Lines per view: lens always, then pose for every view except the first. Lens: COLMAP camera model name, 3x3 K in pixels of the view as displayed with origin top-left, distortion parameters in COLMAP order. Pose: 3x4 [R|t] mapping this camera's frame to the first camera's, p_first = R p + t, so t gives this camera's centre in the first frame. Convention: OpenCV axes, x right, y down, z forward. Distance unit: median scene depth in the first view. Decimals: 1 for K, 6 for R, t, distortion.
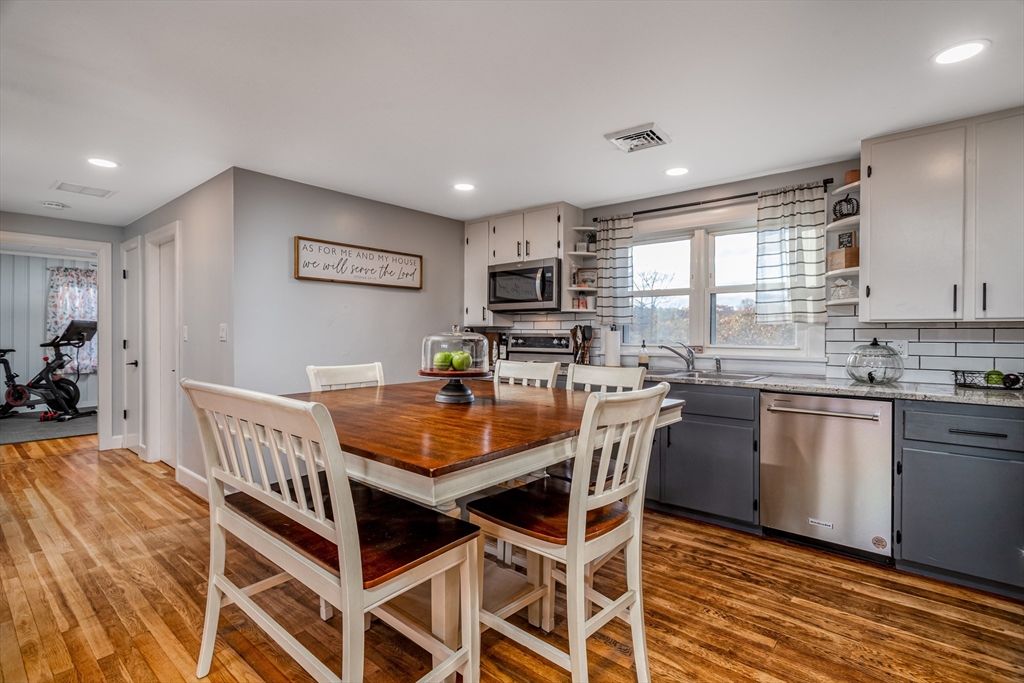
lens RADIAL K [[485.4, 0, 520.3], [0, 485.4, 339.0], [0, 0, 1]] dist [-0.002969, 0.000420]
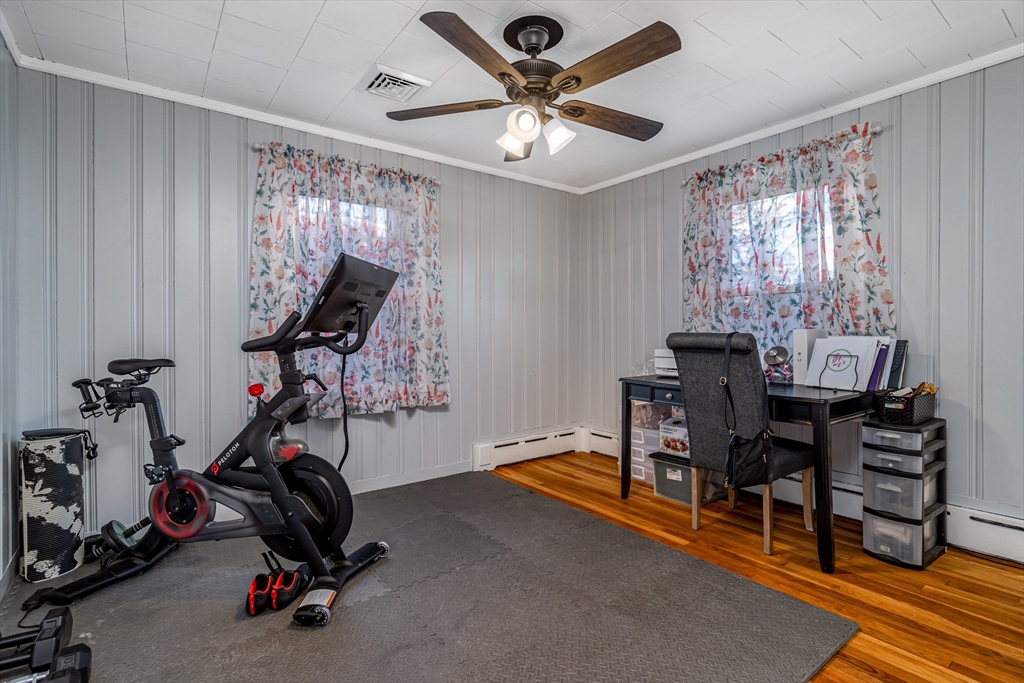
lens RADIAL K [[485.4, 0, 516.0], [0, 485.4, 336.1], [0, 0, 1]] dist [-0.002969, 0.000420]
pose [[0.974462, -0.010300, -0.224318, -0.746887], [0.008560, 0.999925, -0.008728, 0.010564], [0.224391, 0.006585, 0.974477, 0.733683]]
